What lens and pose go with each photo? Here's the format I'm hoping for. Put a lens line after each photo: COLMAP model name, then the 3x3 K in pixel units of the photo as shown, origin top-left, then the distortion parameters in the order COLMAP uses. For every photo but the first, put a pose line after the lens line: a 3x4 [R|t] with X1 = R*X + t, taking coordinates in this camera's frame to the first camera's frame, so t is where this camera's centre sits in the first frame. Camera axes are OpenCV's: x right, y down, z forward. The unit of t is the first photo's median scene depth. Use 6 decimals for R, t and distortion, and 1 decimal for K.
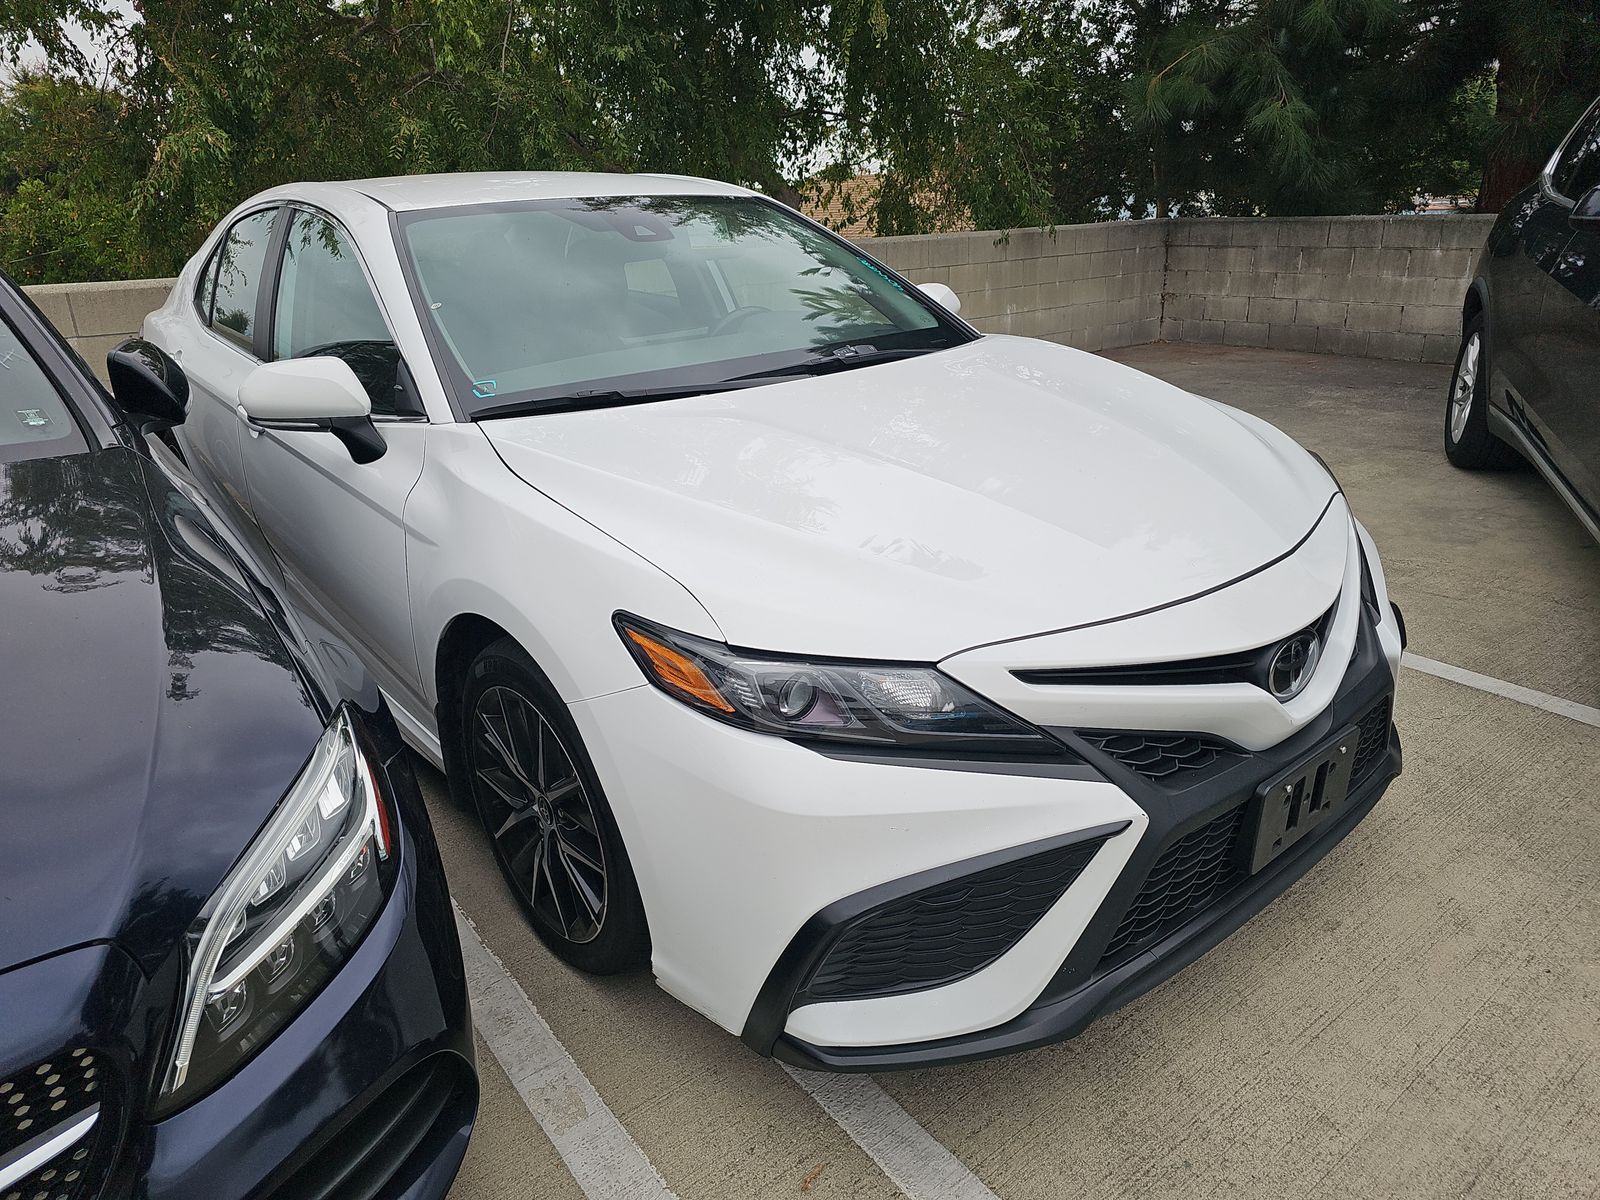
lens RADIAL K [[1030.7, 0, 801.7], [0, 1030.7, 601.4], [0, 0, 1]] dist [0.002330, -0.018341]
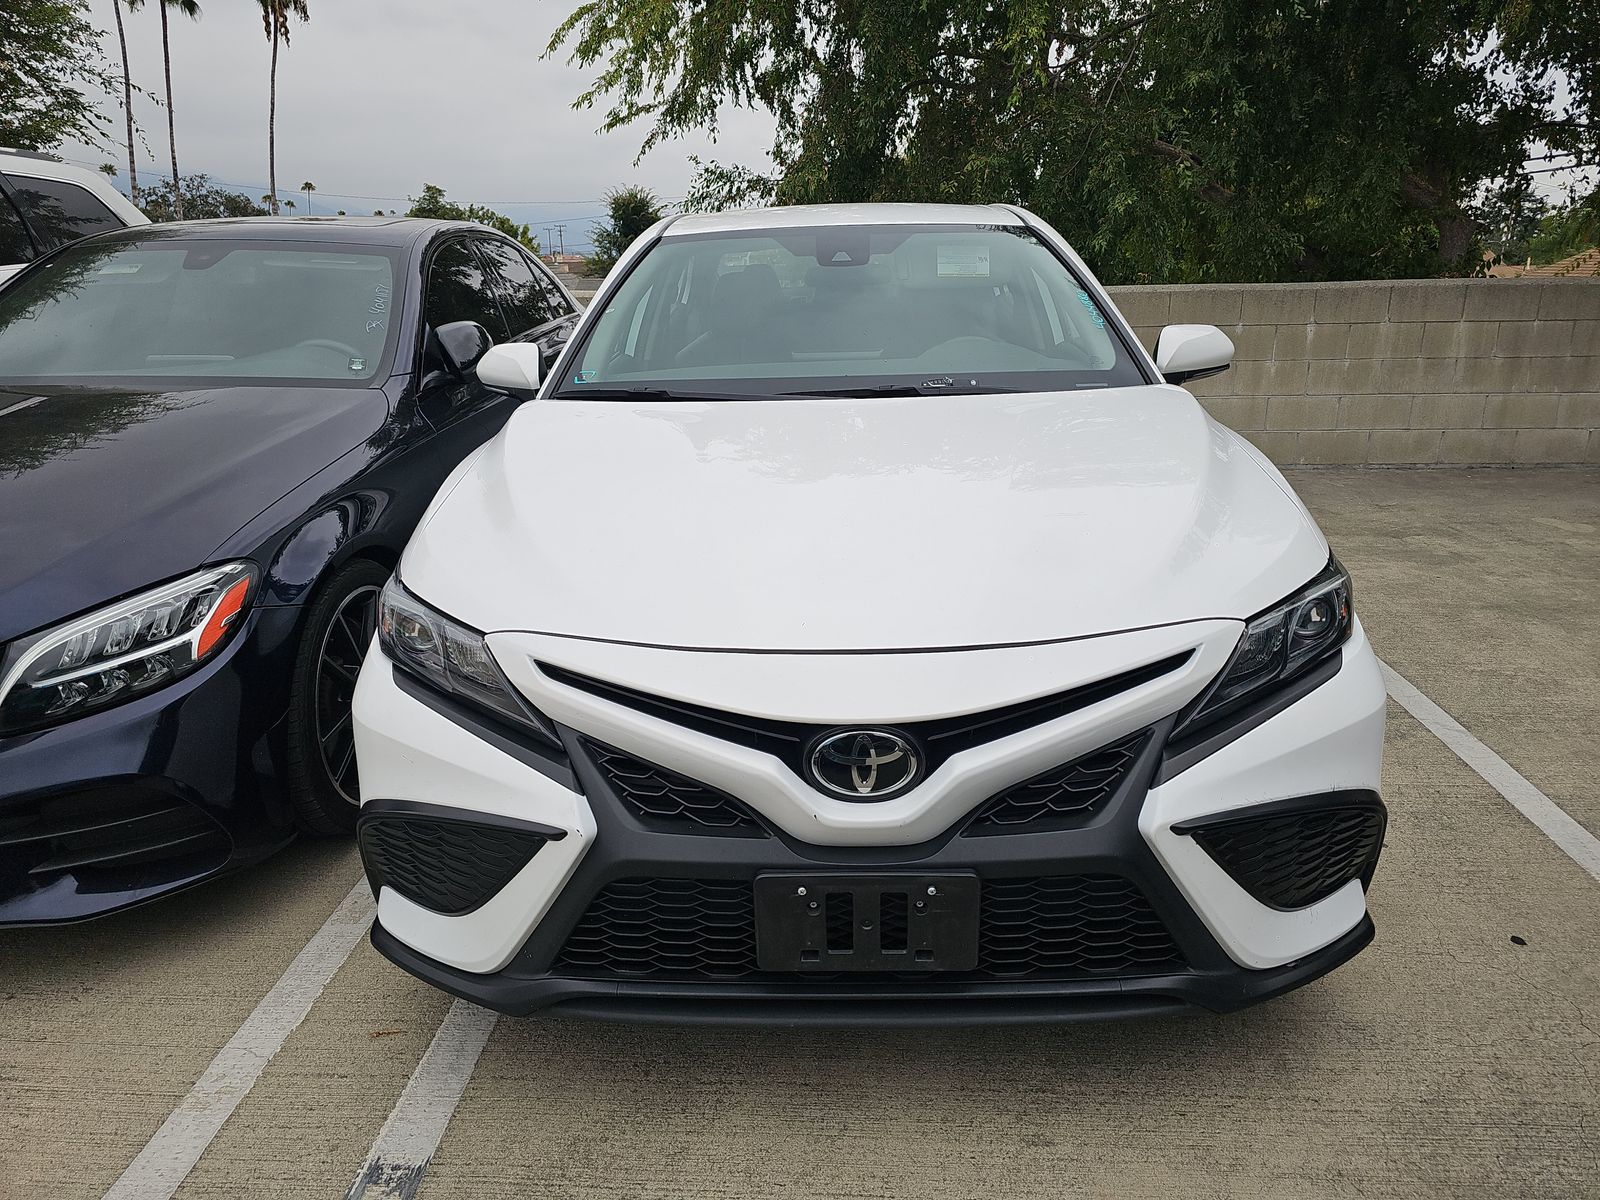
lens RADIAL K [[1030.7, 0, 802.1], [0, 1030.7, 599.4], [0, 0, 1]] dist [0.002330, -0.018341]
pose [[0.767747, 0.225906, -0.599609, 0.991037], [-0.241025, 0.968878, 0.056419, -0.115809], [0.593693, 0.101205, 0.798302, 0.280786]]
